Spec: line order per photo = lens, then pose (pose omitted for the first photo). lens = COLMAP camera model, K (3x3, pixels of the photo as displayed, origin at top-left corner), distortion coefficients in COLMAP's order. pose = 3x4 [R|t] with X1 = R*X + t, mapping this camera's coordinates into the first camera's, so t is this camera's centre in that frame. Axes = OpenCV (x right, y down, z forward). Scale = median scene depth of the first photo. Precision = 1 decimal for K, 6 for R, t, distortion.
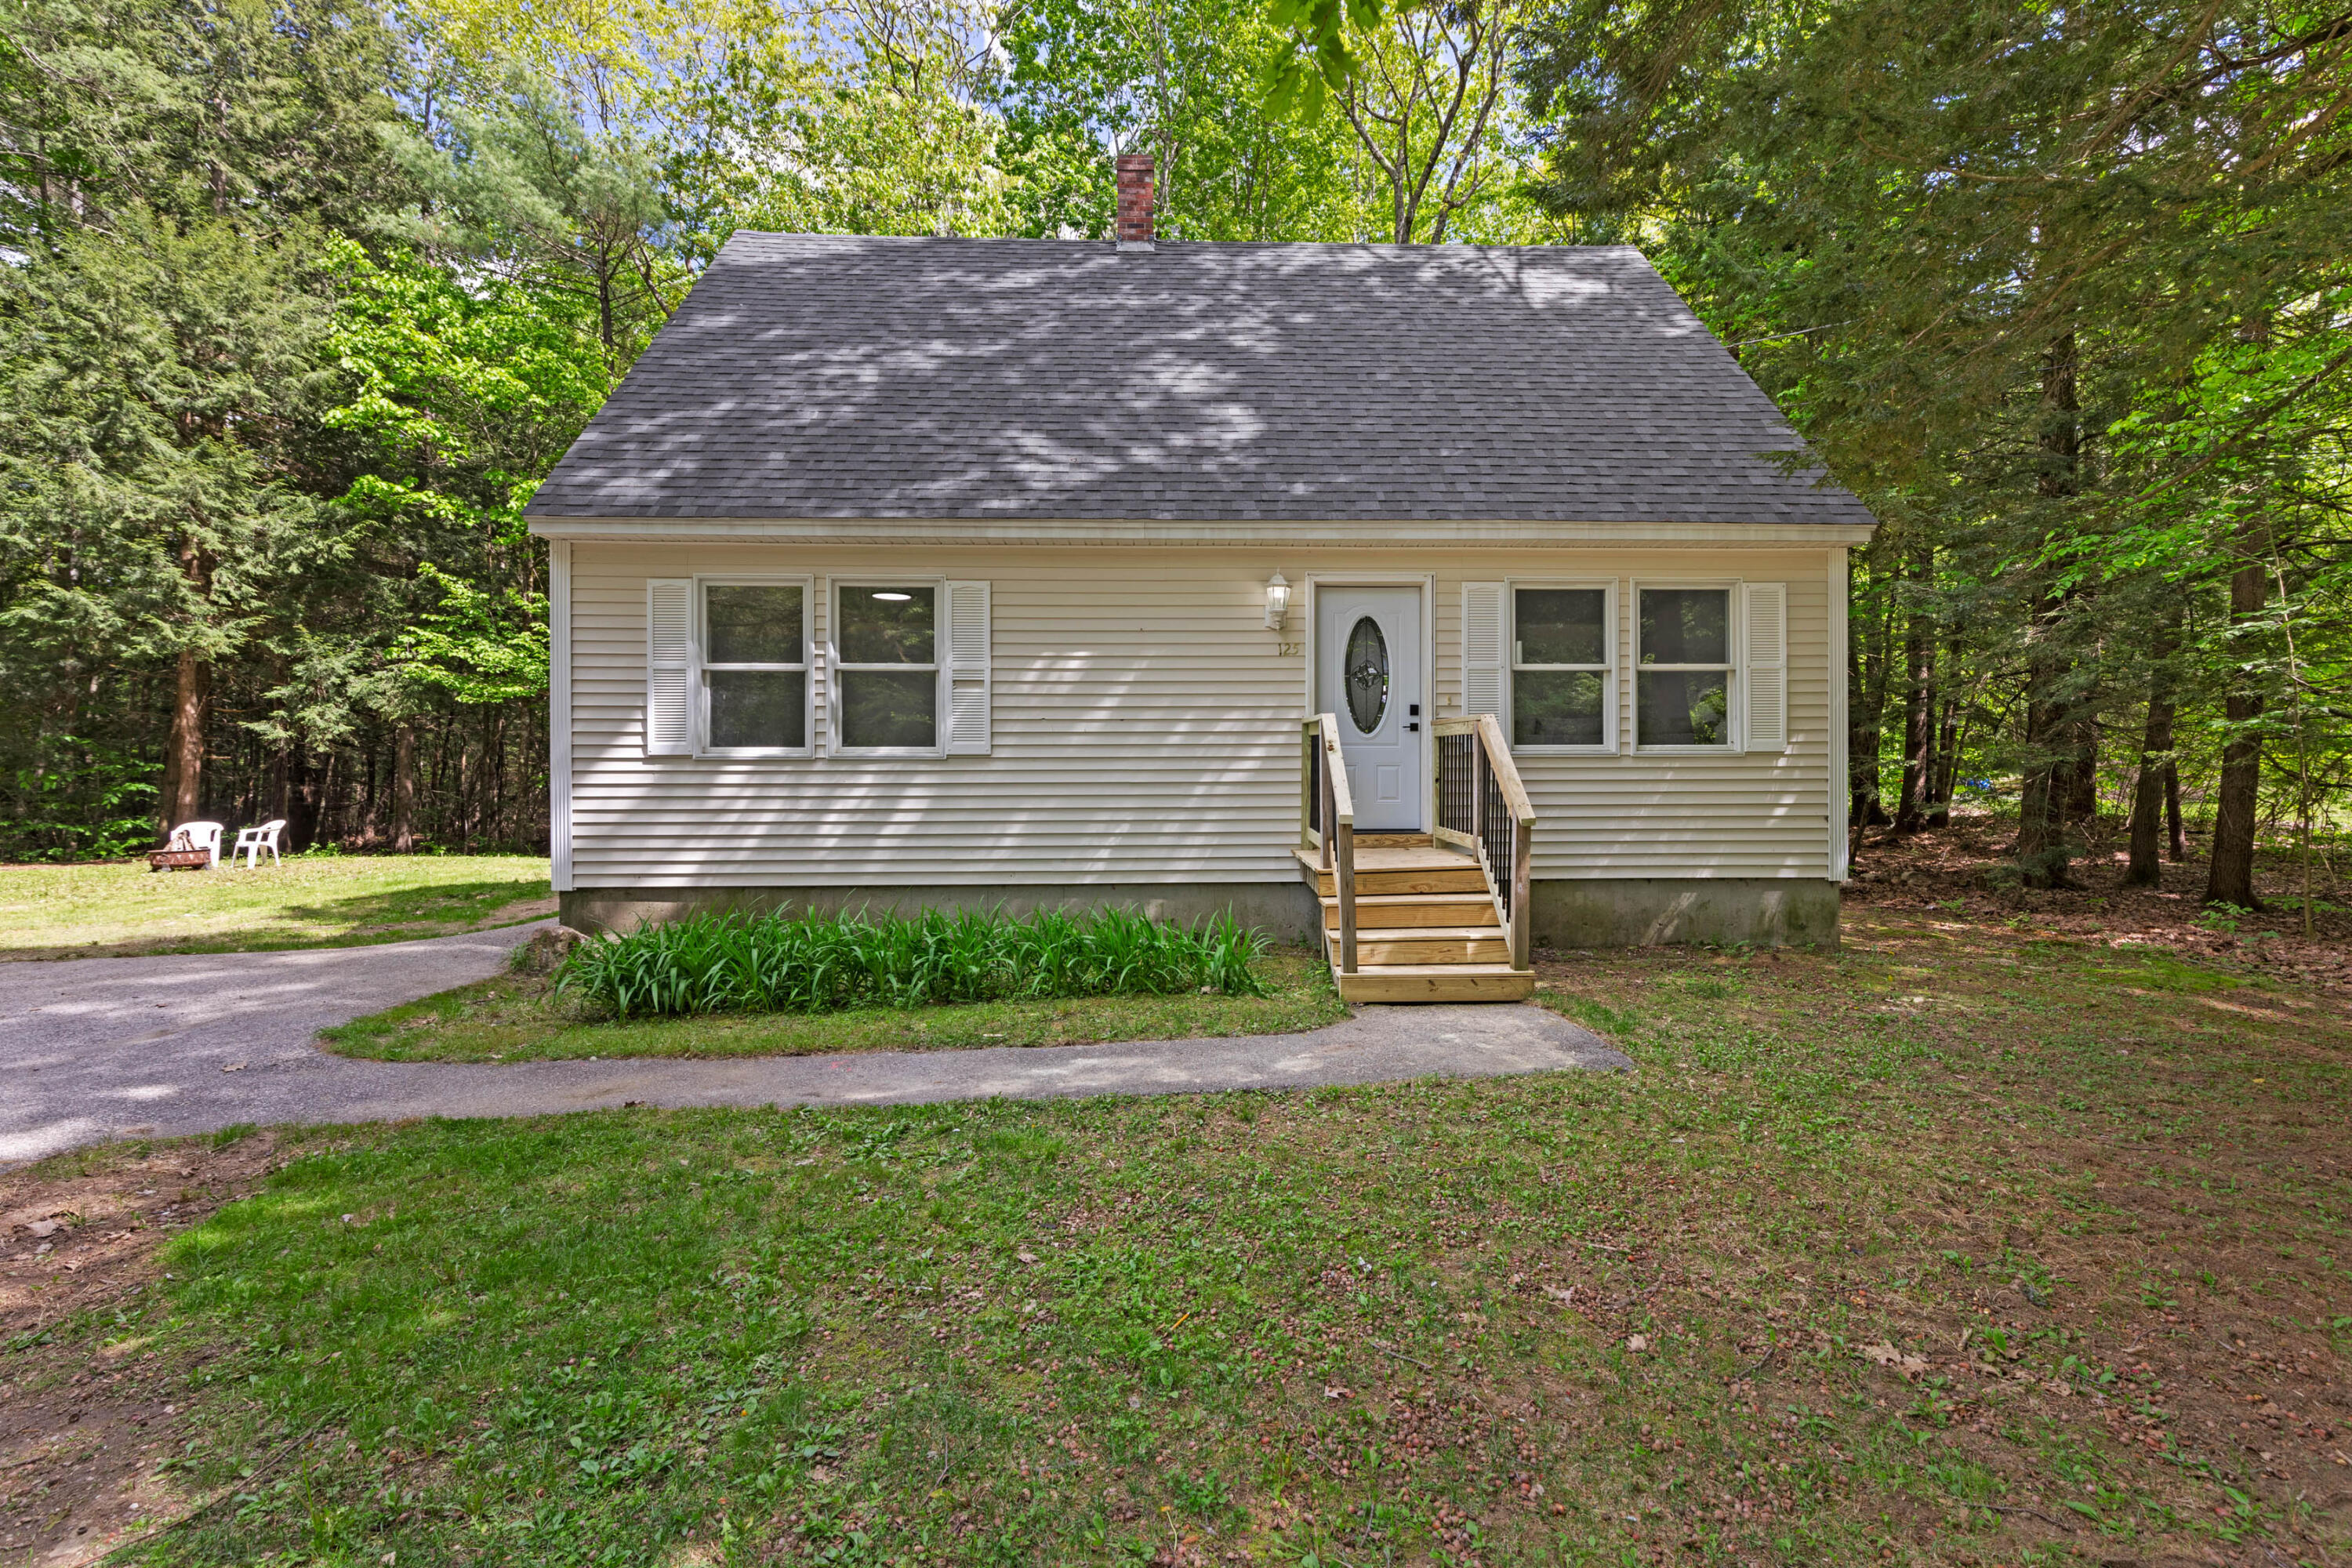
lens RADIAL K [[1055.1, 0, 1179.9], [0, 1055.1, 770.1], [0, 0, 1]] dist [0.002662, 0.000129]
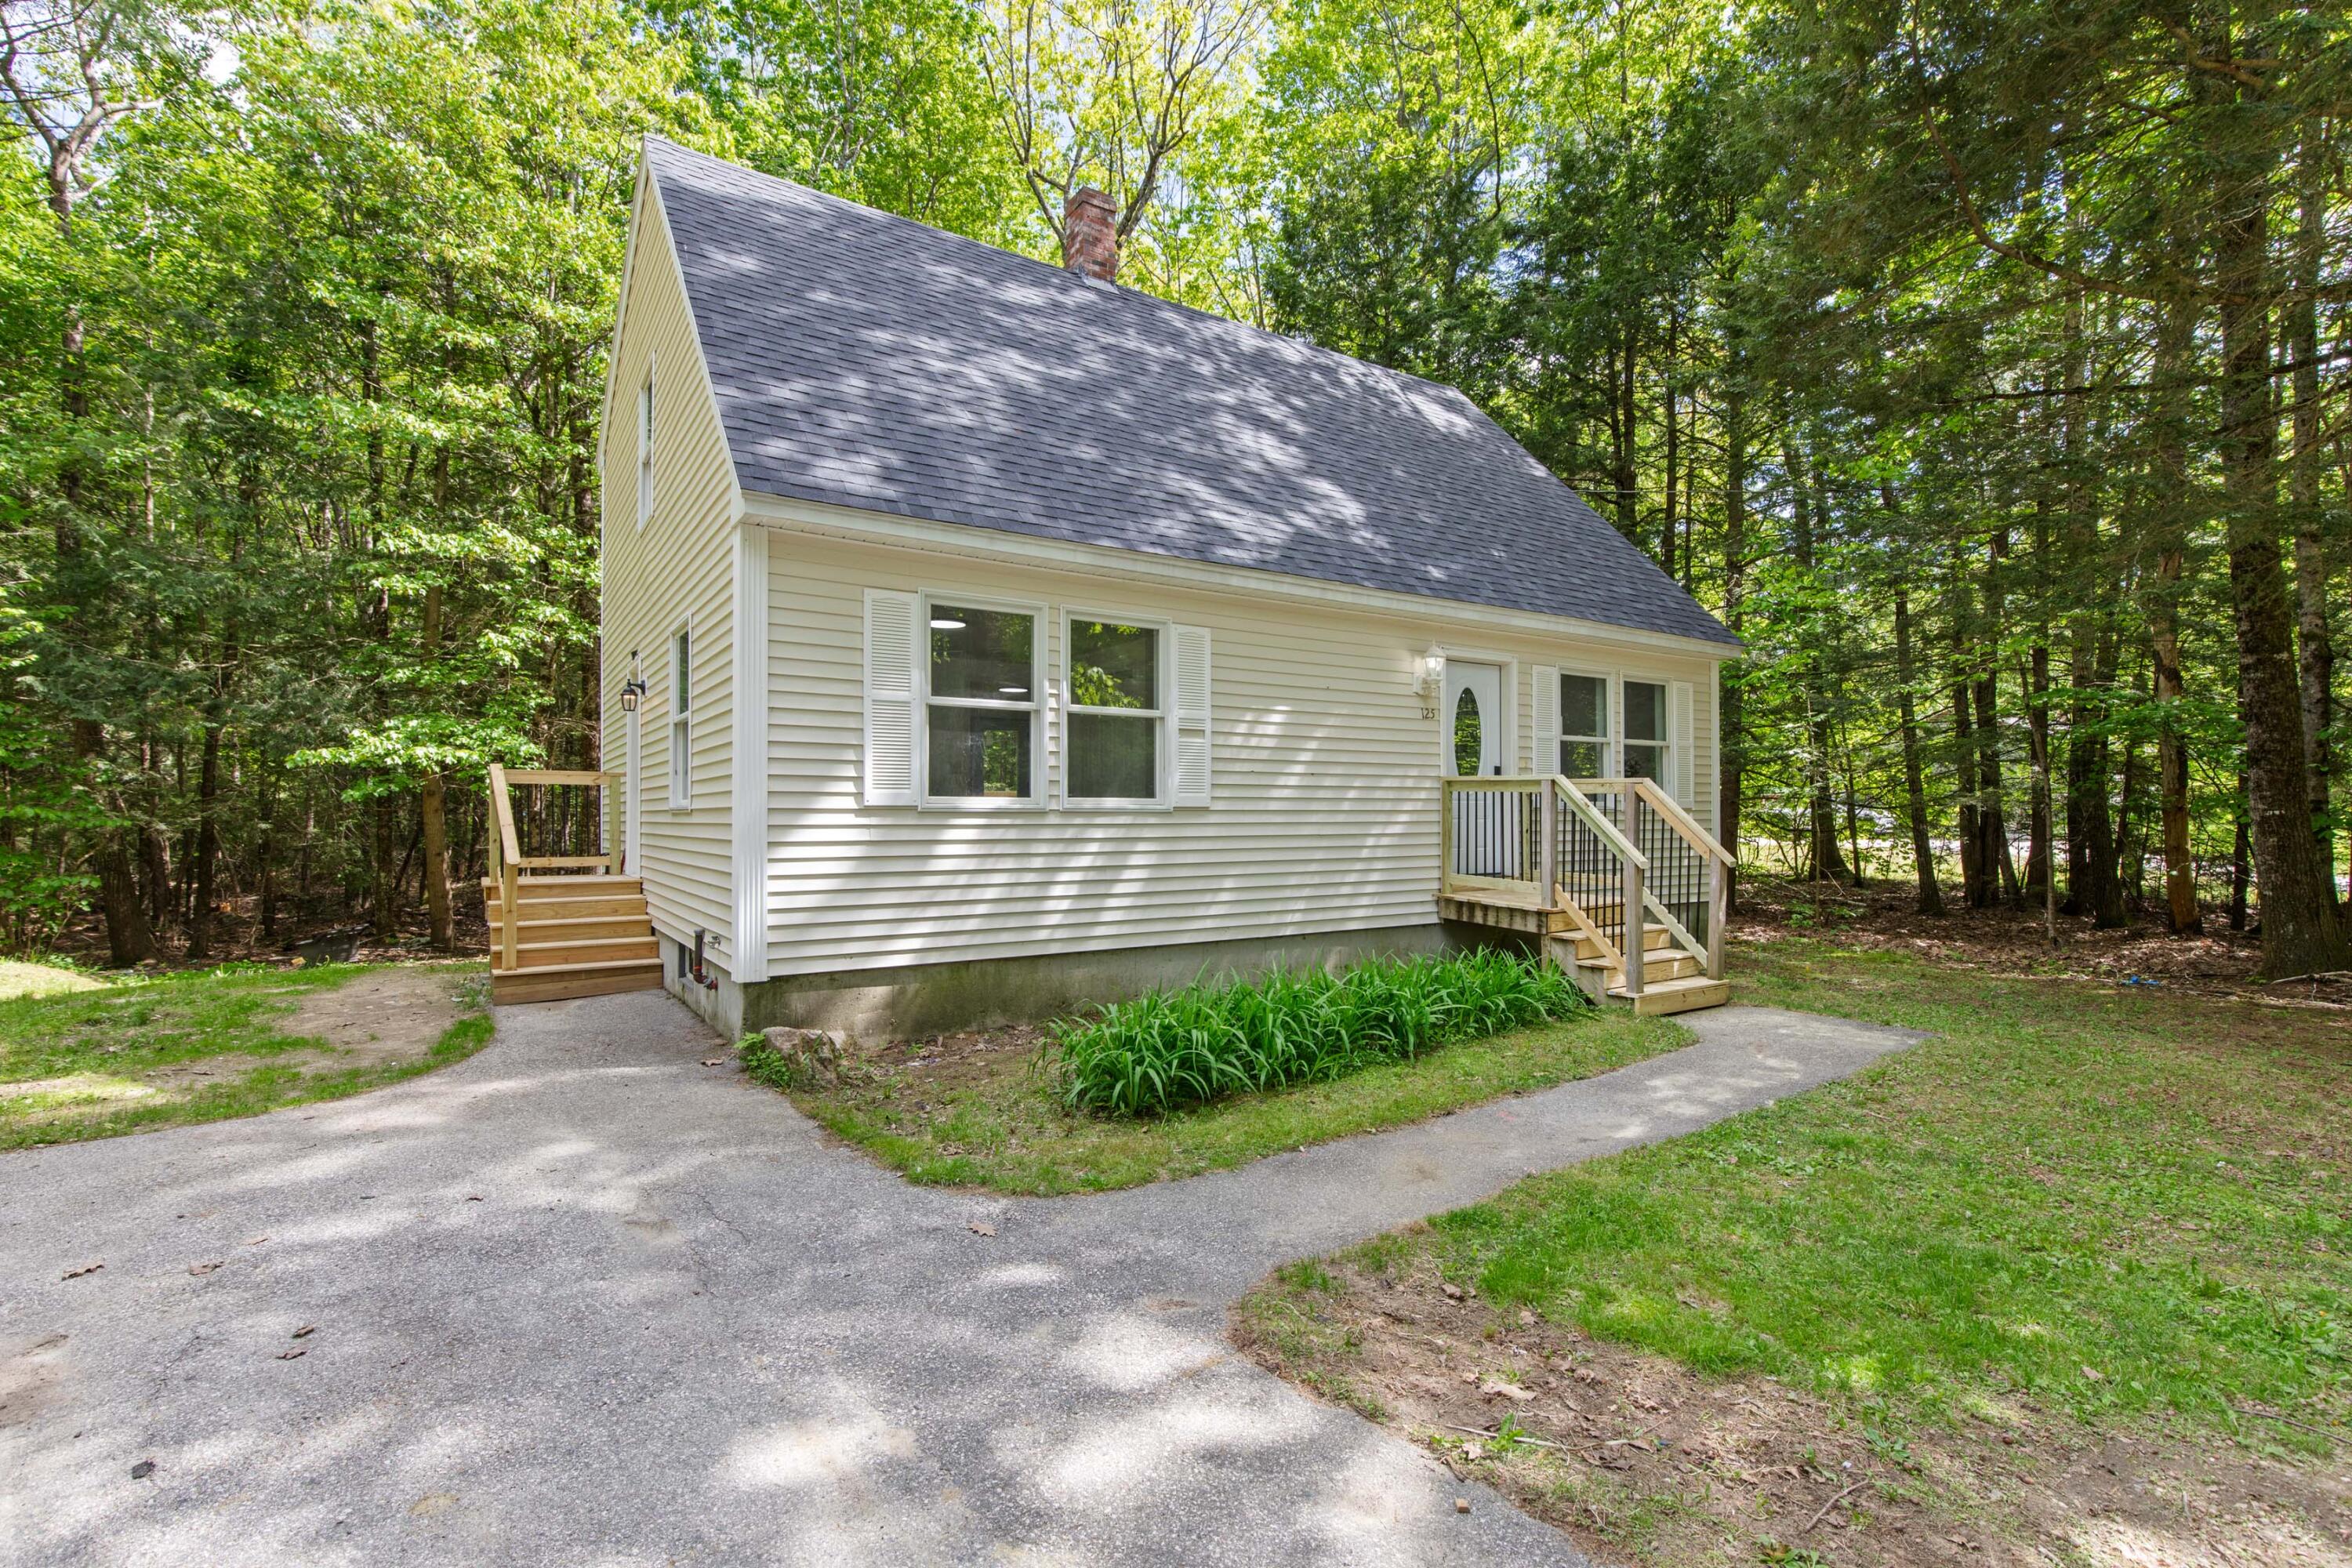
lens RADIAL K [[1071.1, 0, 1130.4], [0, 1071.1, 805.8], [0, 0, 1]] dist [0.001617, 0.000058]
pose [[0.861075, 0.006042, 0.508441, -0.740940], [0.000301, 0.999923, -0.012393, -0.003706], [-0.508477, 0.010824, 0.861007, 0.190193]]
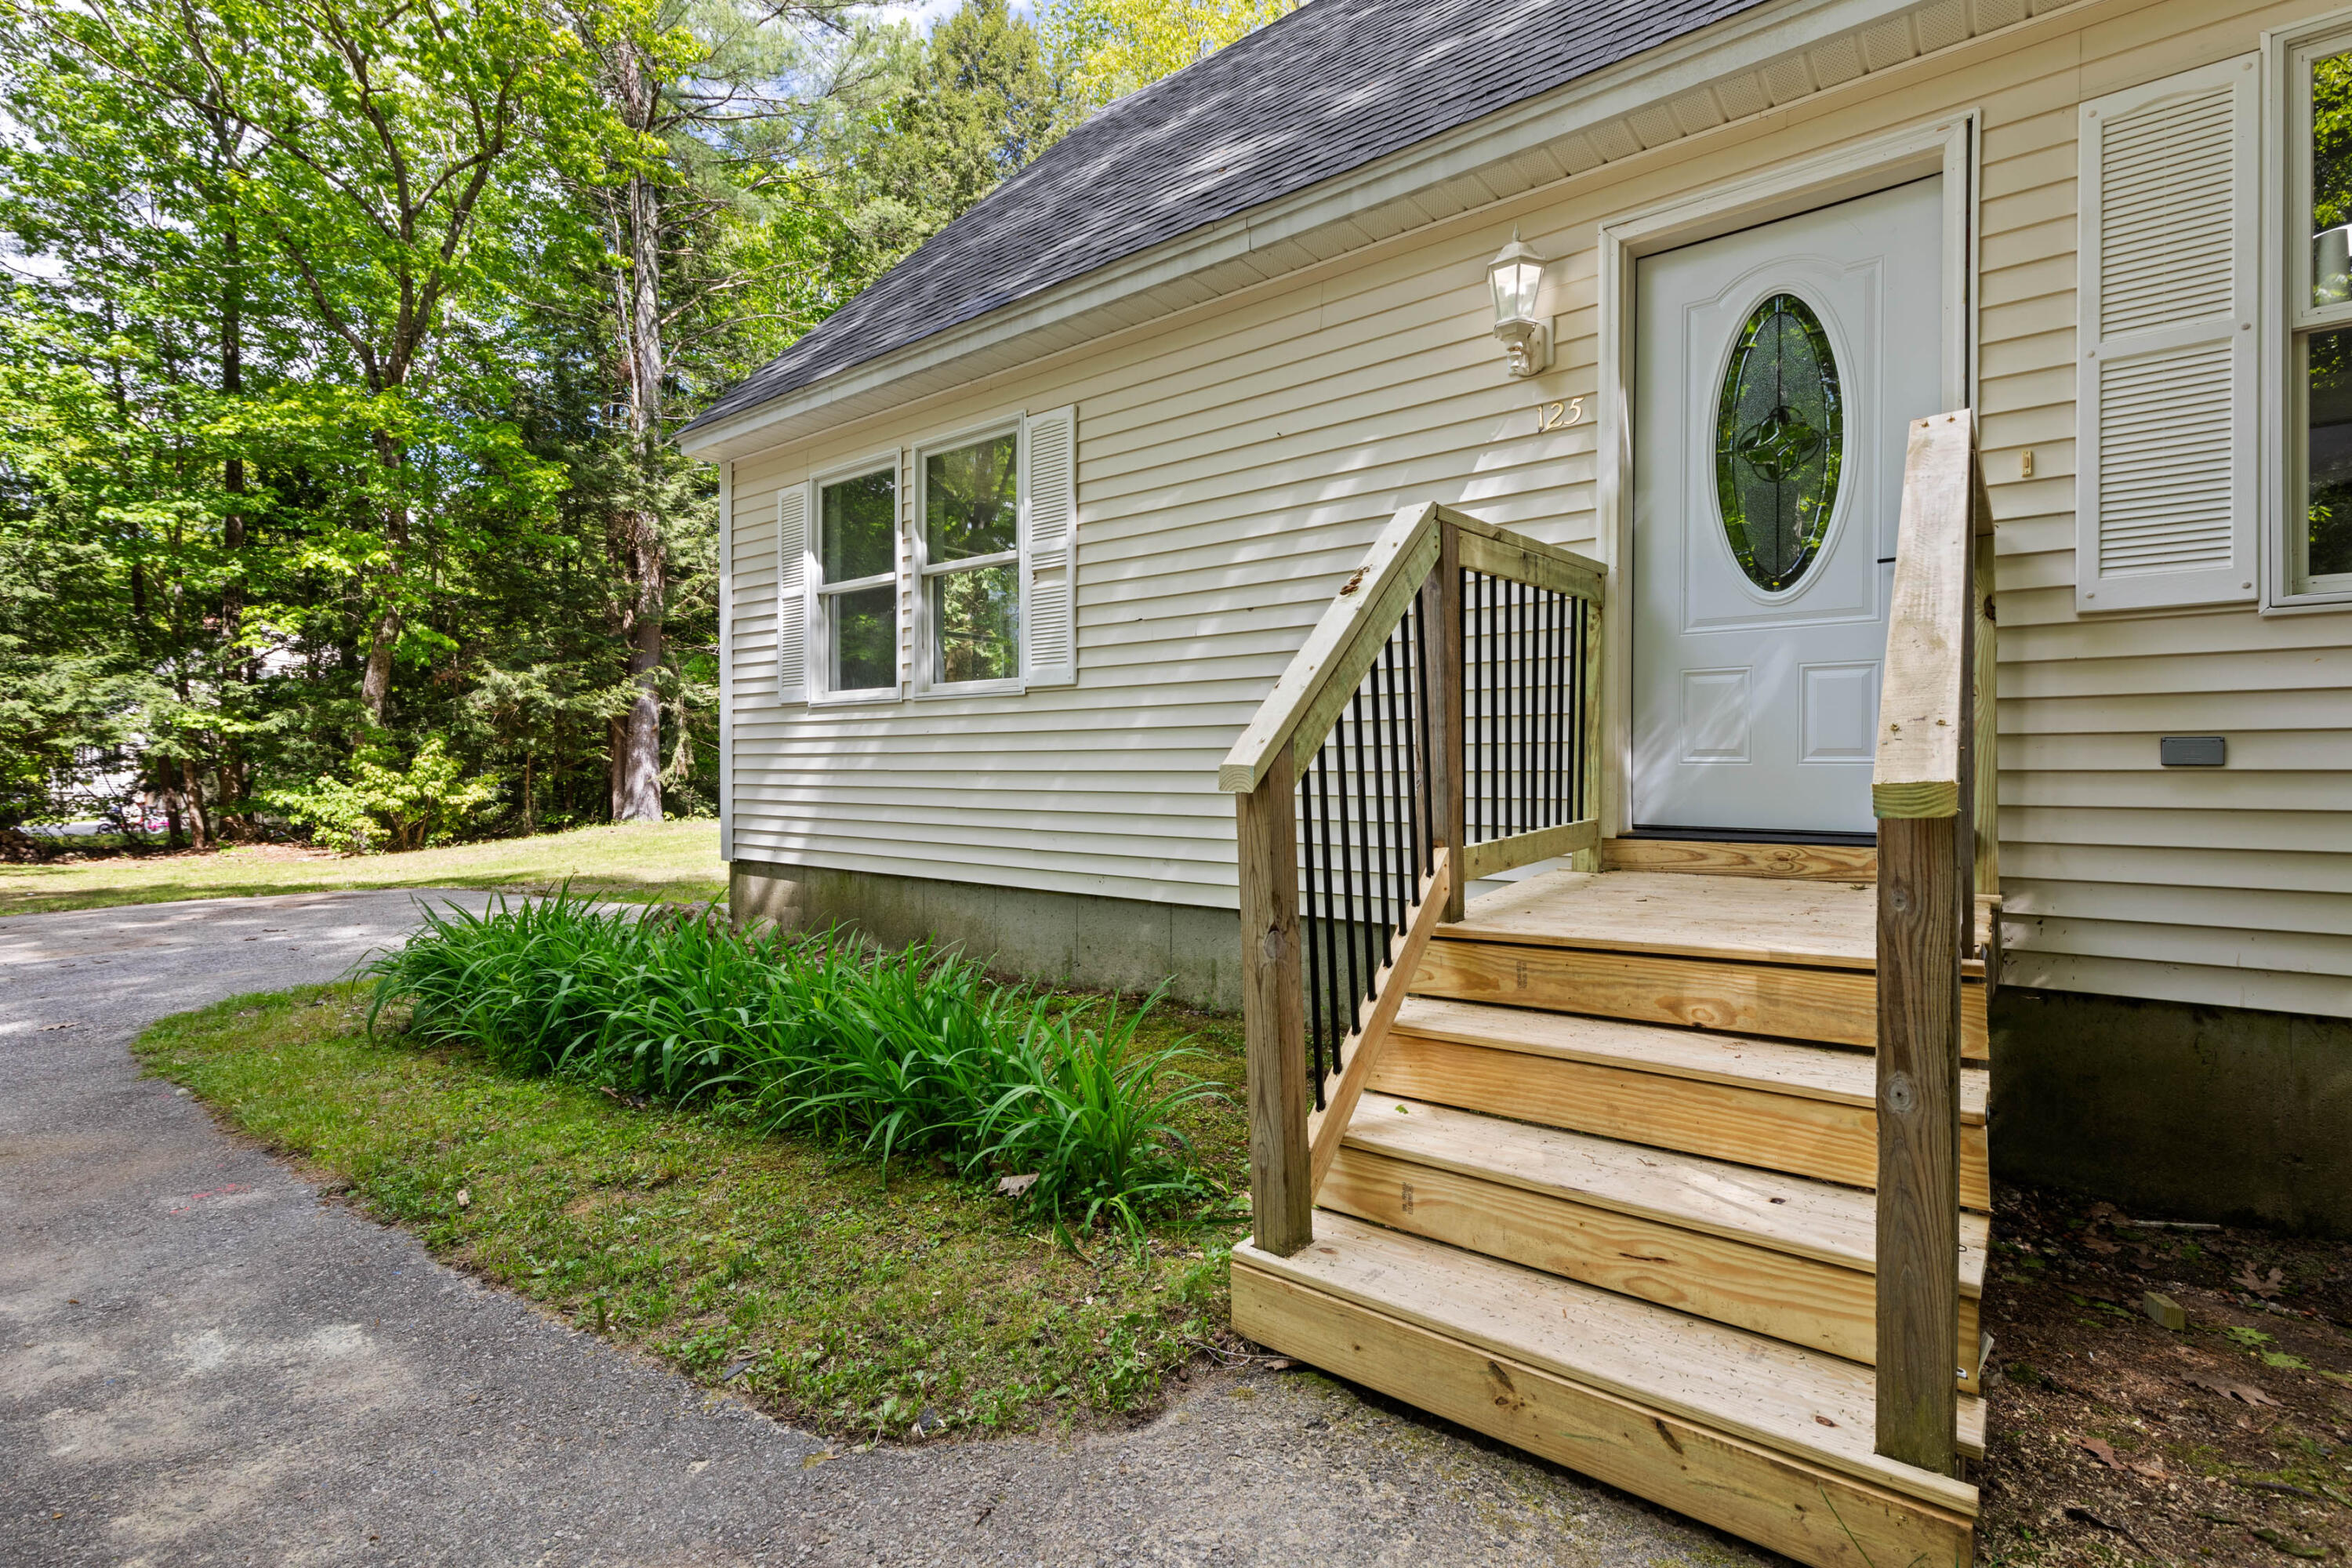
lens RADIAL K [[1055.1, 0, 1179.9], [0, 1055.1, 770.1], [0, 0, 1]] dist [0.002662, 0.000129]
pose [[0.773254, 0.004949, -0.634078, 0.263135], [-0.000062, 0.999970, 0.007729, 0.031076], [0.634097, -0.005937, 0.773231, 0.556210]]
